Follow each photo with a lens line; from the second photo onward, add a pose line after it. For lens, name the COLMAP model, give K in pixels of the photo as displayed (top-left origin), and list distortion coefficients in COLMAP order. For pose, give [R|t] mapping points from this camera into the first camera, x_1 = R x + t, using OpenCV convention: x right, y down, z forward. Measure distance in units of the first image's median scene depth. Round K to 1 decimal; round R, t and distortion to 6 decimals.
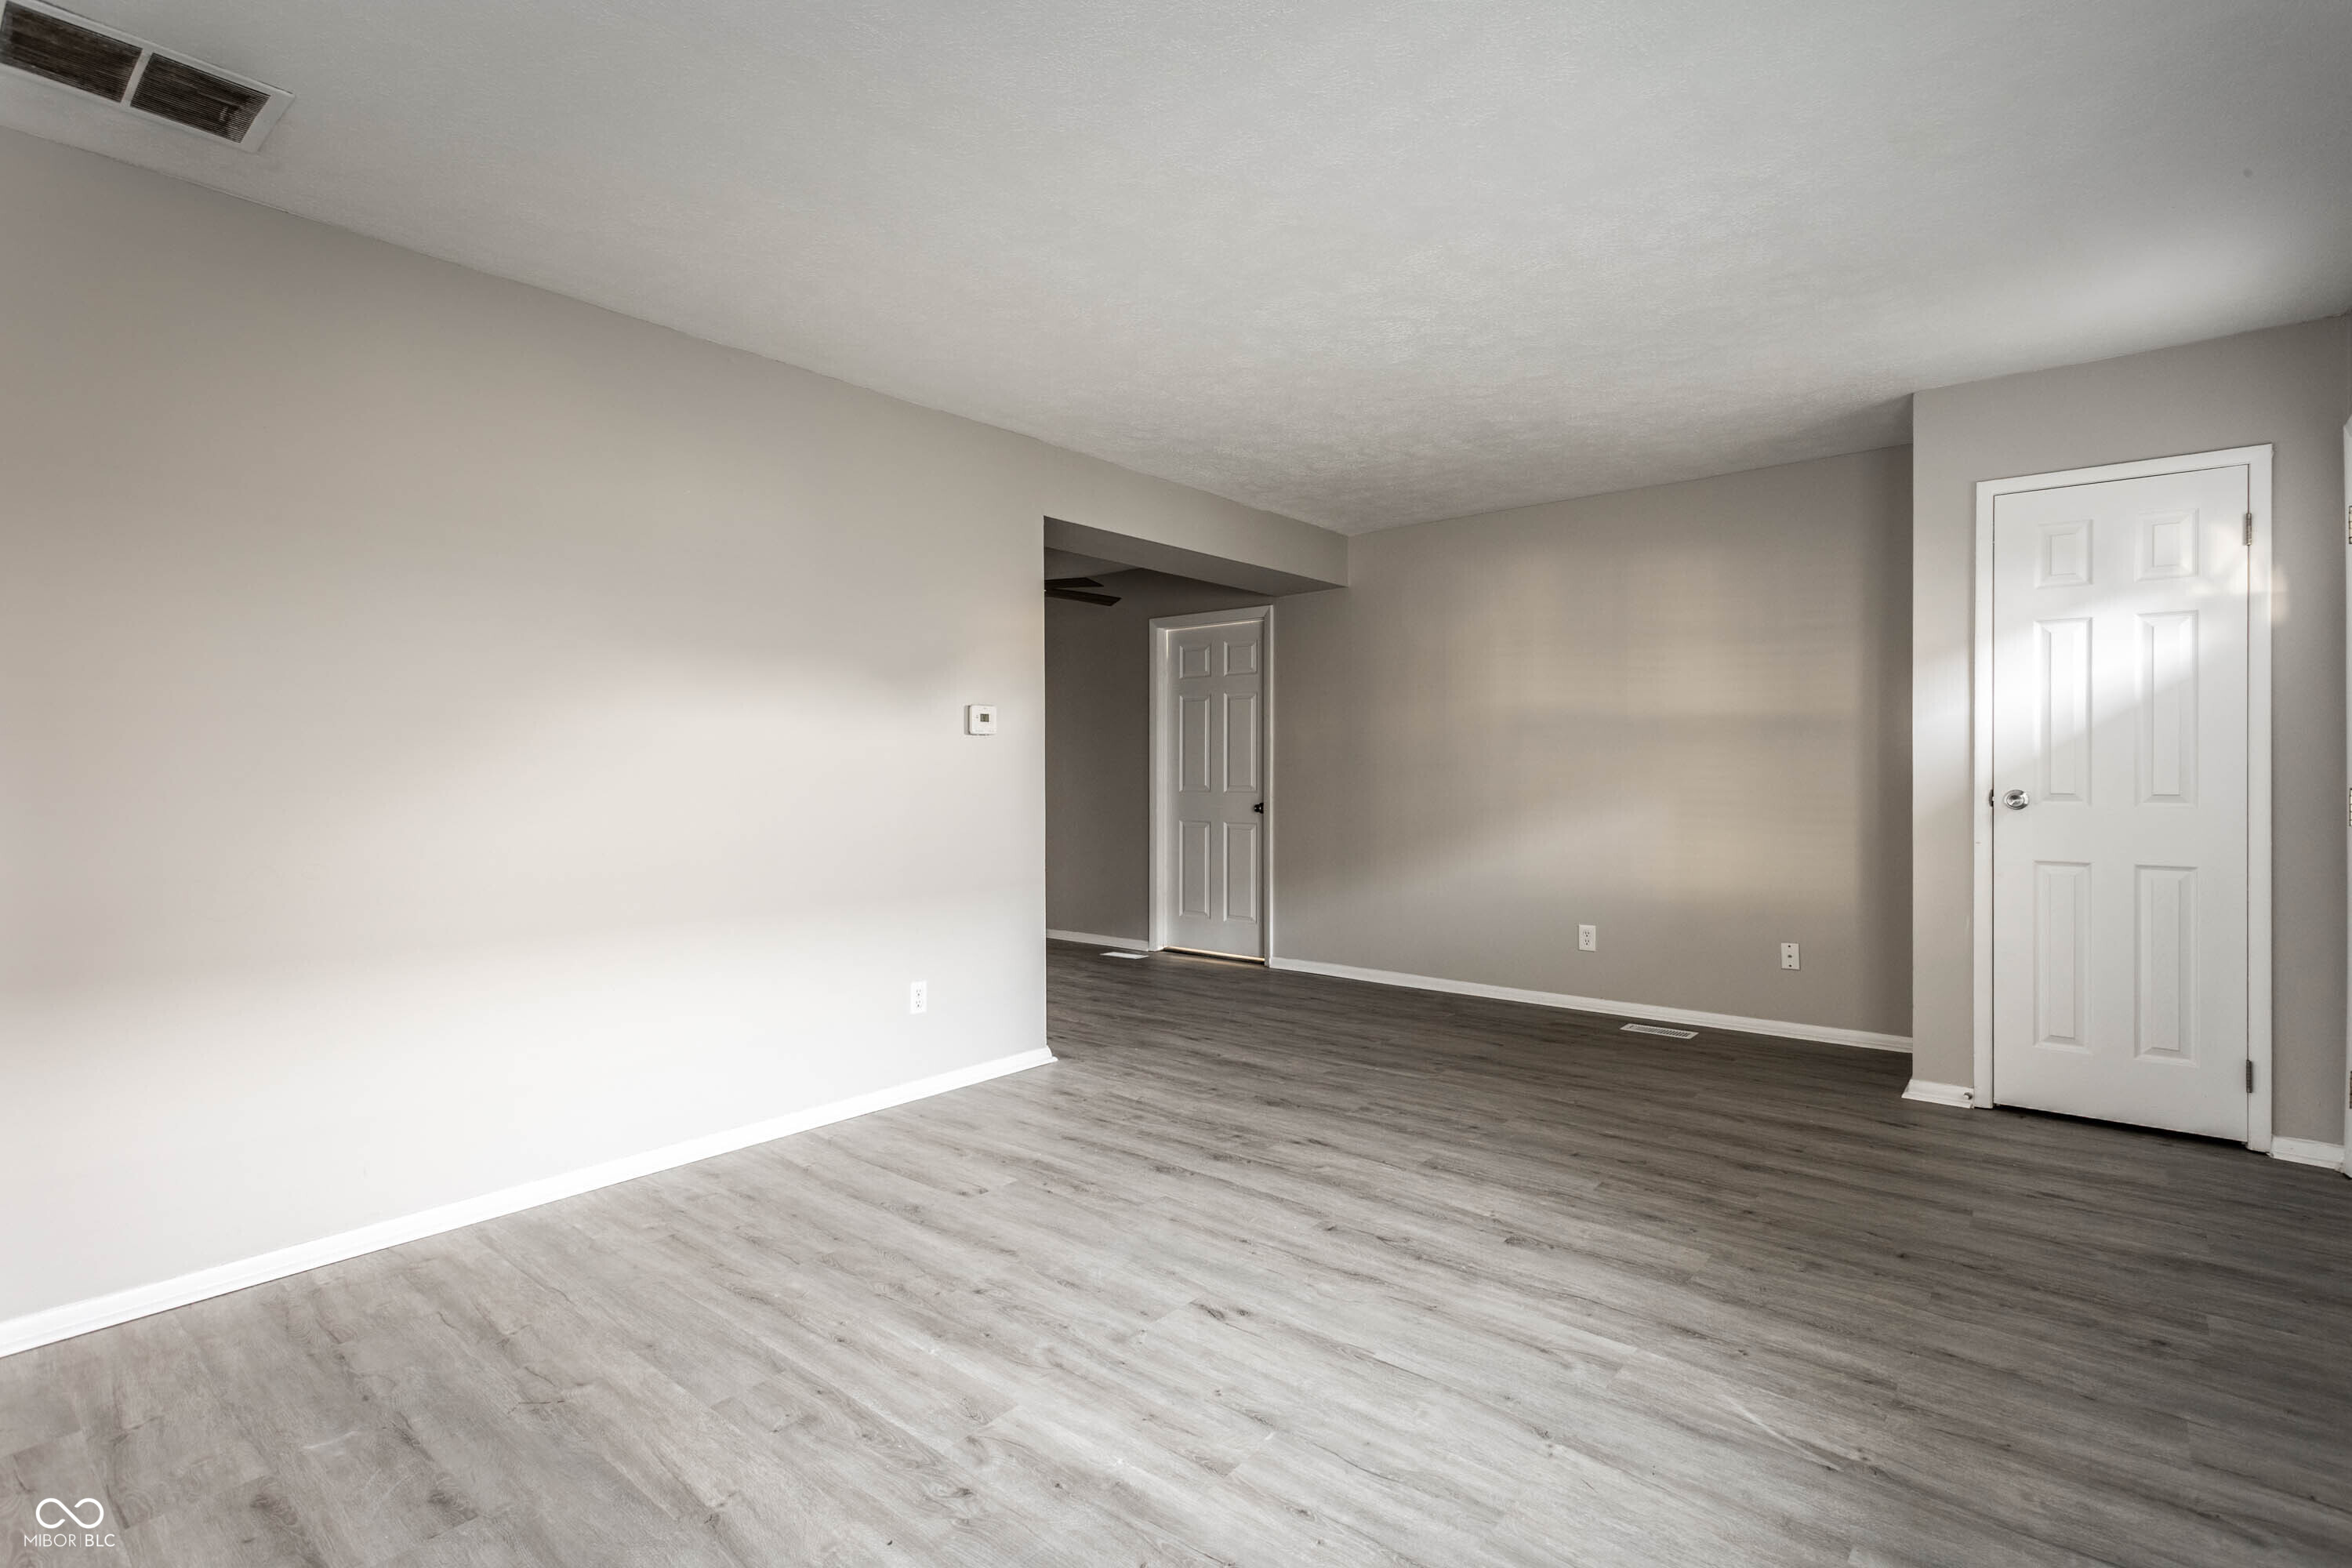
lens RADIAL K [[1115.4, 0, 1173.9], [0, 1115.4, 771.8], [0, 0, 1]] dist [0.004596, 0.001367]
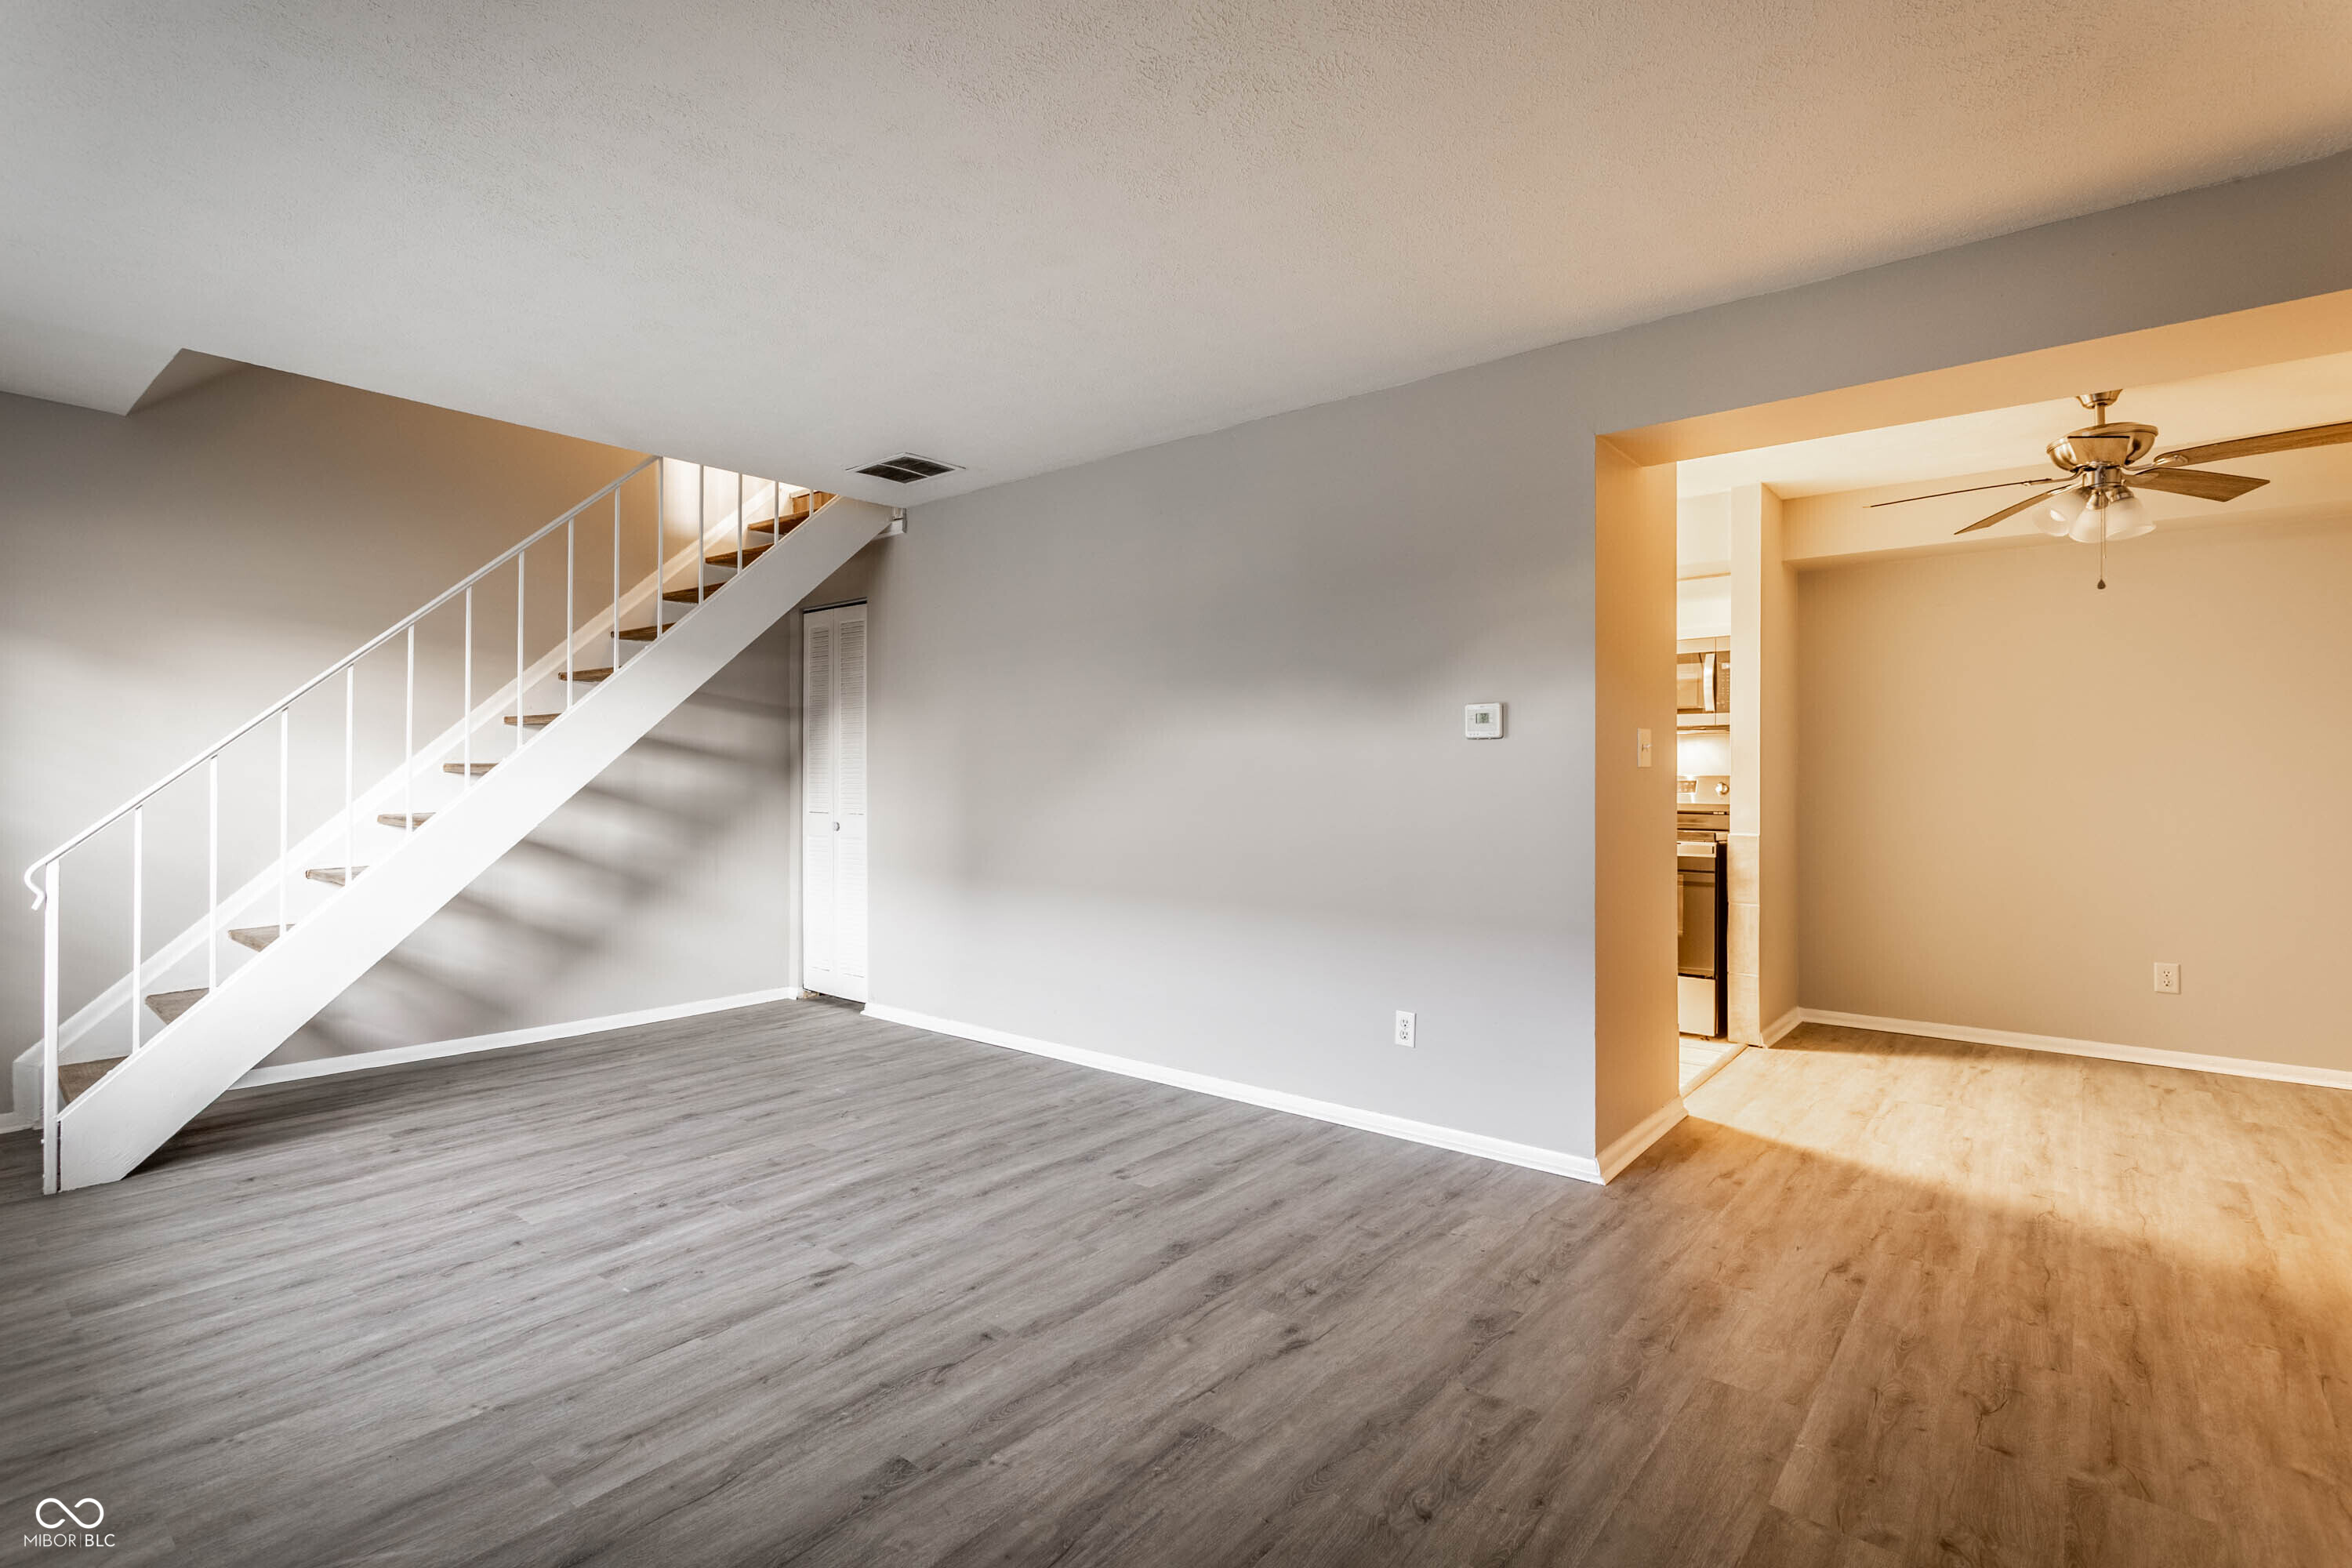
lens RADIAL K [[1115.4, 0, 1173.9], [0, 1115.4, 771.8], [0, 0, 1]] dist [0.004596, 0.001367]
pose [[-0.001025, -0.005266, -0.999986, 1.020661], [-0.000787, 0.999986, -0.005265, -0.006169], [0.999999, 0.000782, -0.001029, 1.196140]]
